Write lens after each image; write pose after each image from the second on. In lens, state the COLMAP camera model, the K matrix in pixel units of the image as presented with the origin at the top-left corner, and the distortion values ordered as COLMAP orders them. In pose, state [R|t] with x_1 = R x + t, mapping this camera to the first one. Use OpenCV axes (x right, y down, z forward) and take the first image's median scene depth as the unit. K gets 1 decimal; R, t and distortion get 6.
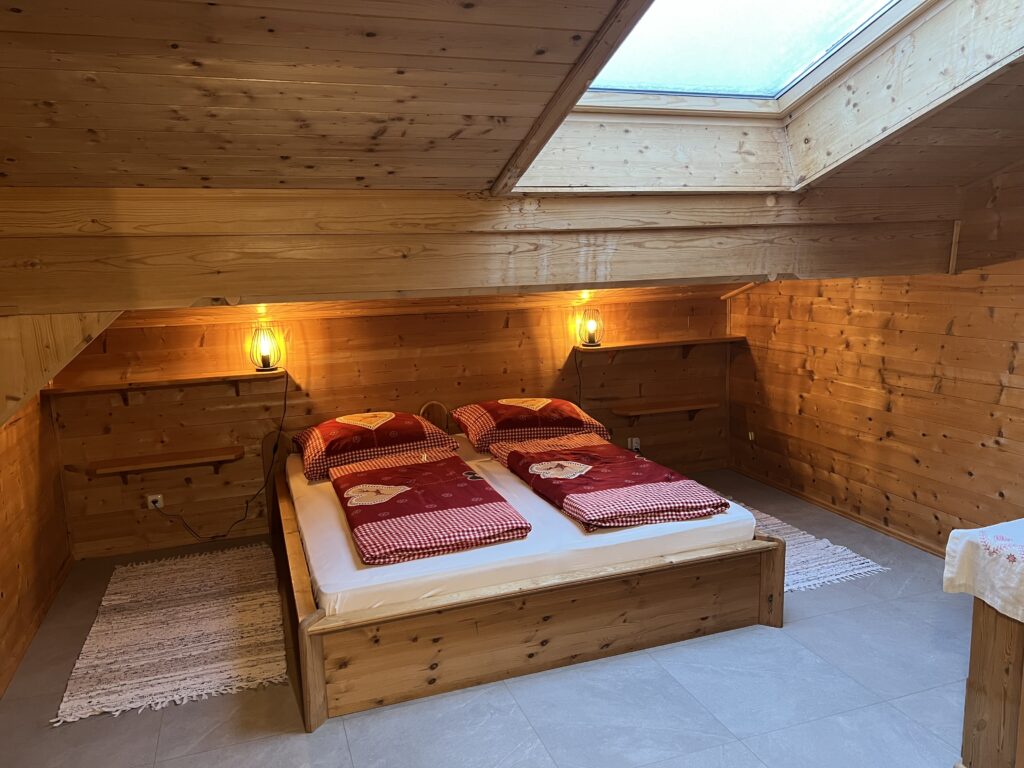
lens RADIAL K [[771.0, 0, 511.5], [0, 771.0, 384.3], [0, 0, 1]] dist [0.058921, -0.061398]
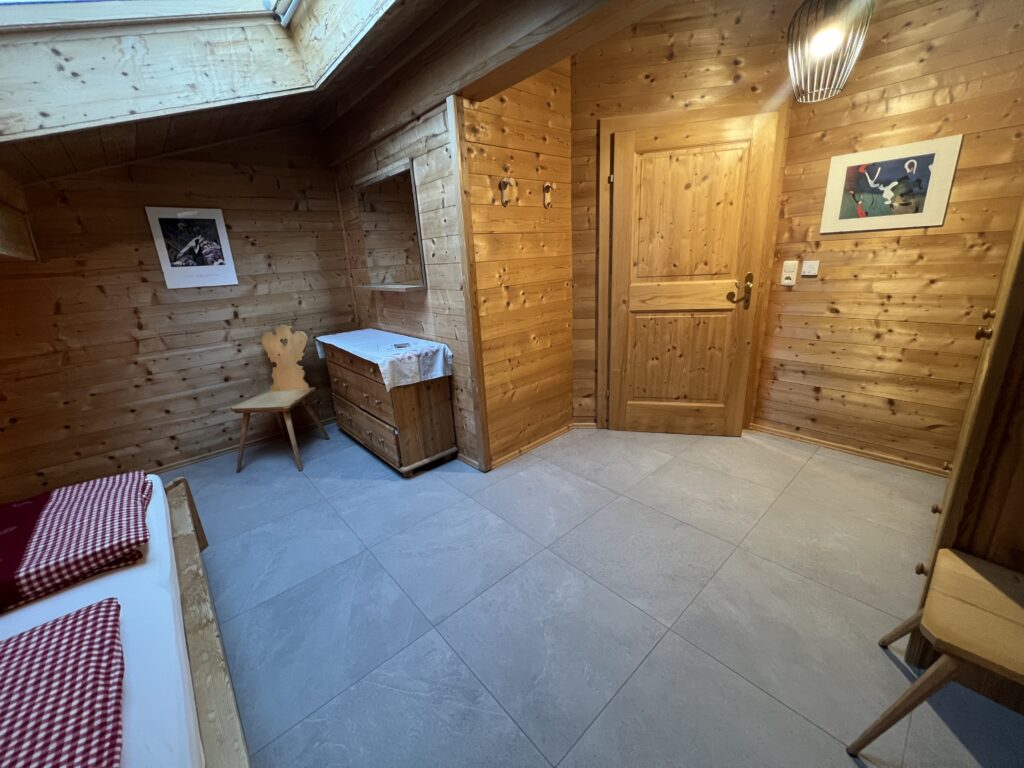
lens RADIAL K [[410.0, 0, 508.2], [0, 410.0, 379.6], [0, 0, 1]] dist [-0.002061, -0.000025]
pose [[-0.373941, -0.214306, 0.902353, -0.355054], [0.223102, 0.923582, 0.311803, -0.015063], [-0.900219, 0.317913, -0.297553, 0.731991]]
